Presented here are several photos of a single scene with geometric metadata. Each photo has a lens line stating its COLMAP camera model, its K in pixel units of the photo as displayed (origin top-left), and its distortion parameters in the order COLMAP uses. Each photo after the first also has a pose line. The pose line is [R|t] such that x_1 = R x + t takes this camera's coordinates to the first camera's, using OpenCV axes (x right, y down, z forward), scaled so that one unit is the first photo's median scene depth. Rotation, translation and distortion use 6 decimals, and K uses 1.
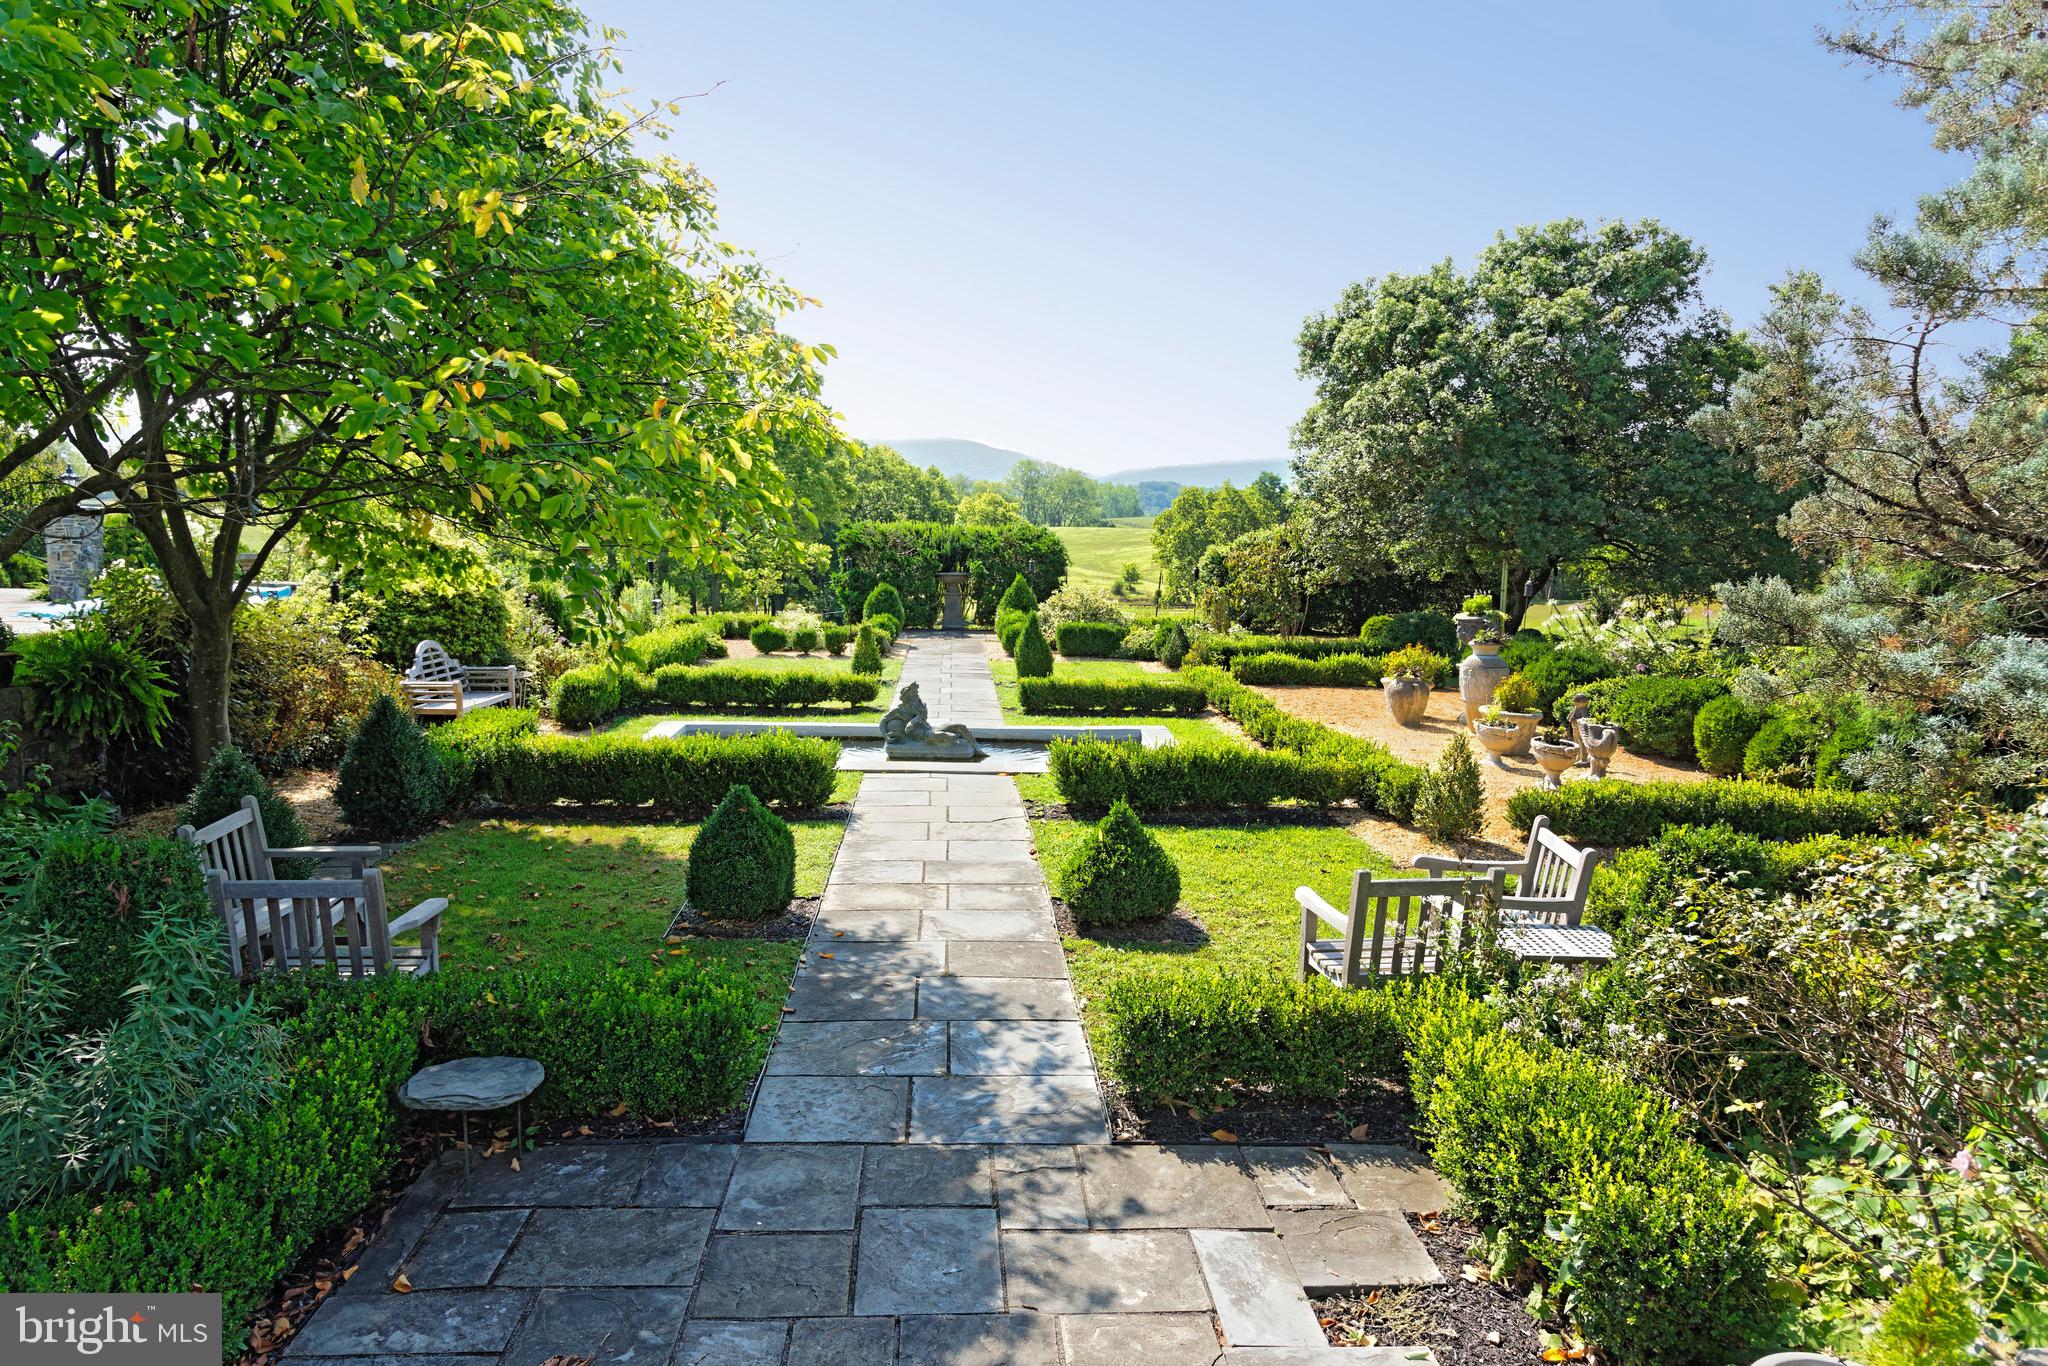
lens RADIAL K [[1420.5, 0, 1028.0], [0, 1420.5, 683.7], [0, 0, 1]] dist [-0.030119, -0.000702]
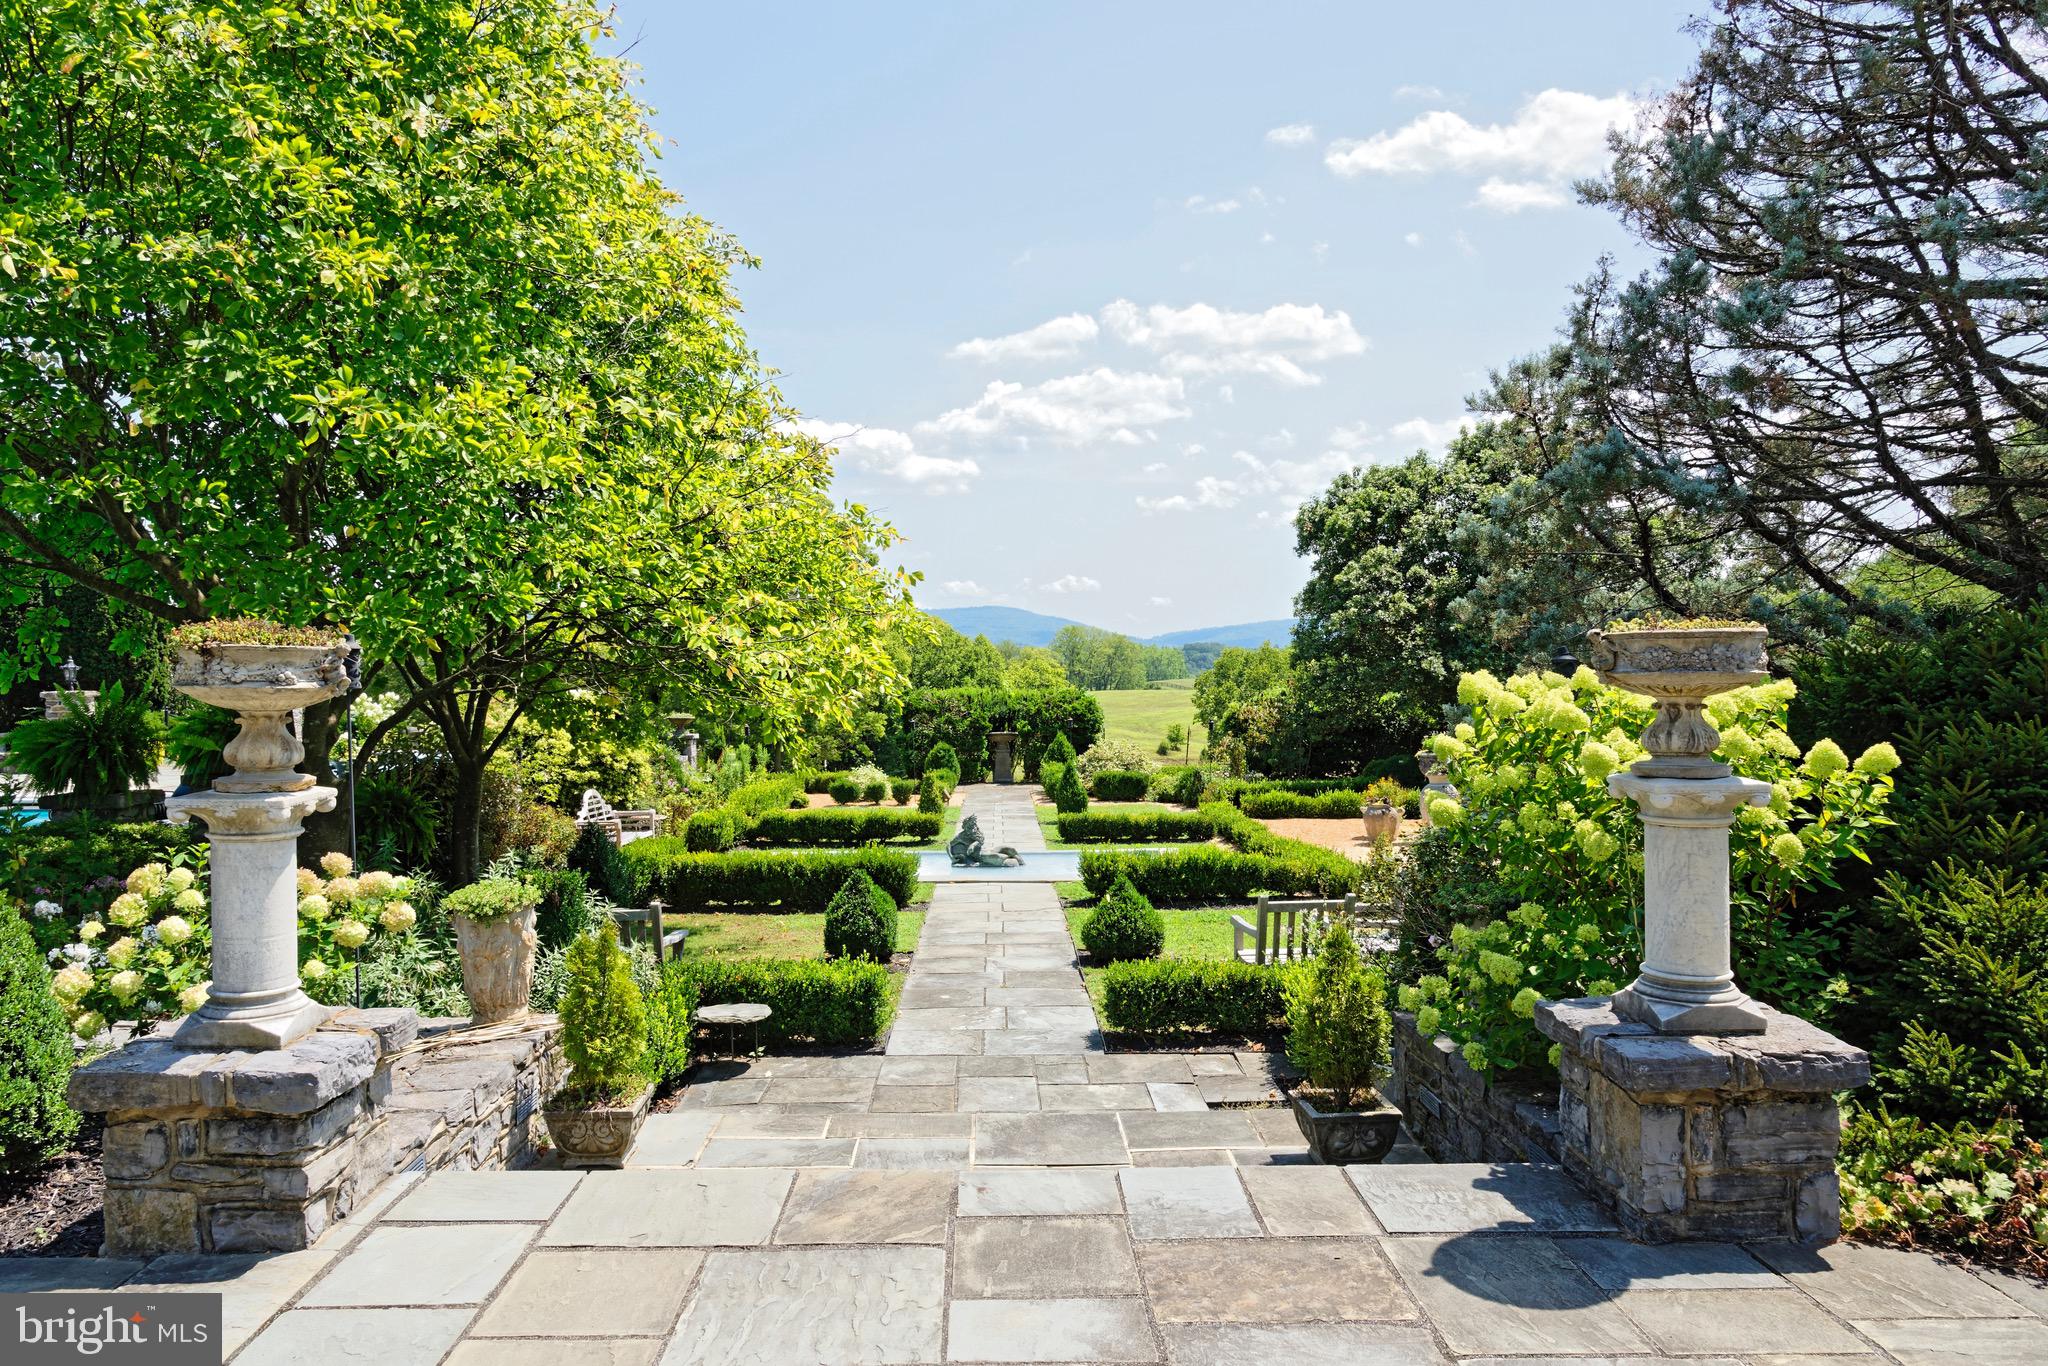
lens RADIAL K [[1420.5, 0, 1022.8], [0, 1420.5, 684.0], [0, 0, 1]] dist [-0.030119, -0.000702]
pose [[0.999030, -0.026555, -0.035129, 0.008542], [0.022307, 0.992971, -0.116234, 0.022587], [0.037968, 0.115338, 0.992600, -0.187302]]
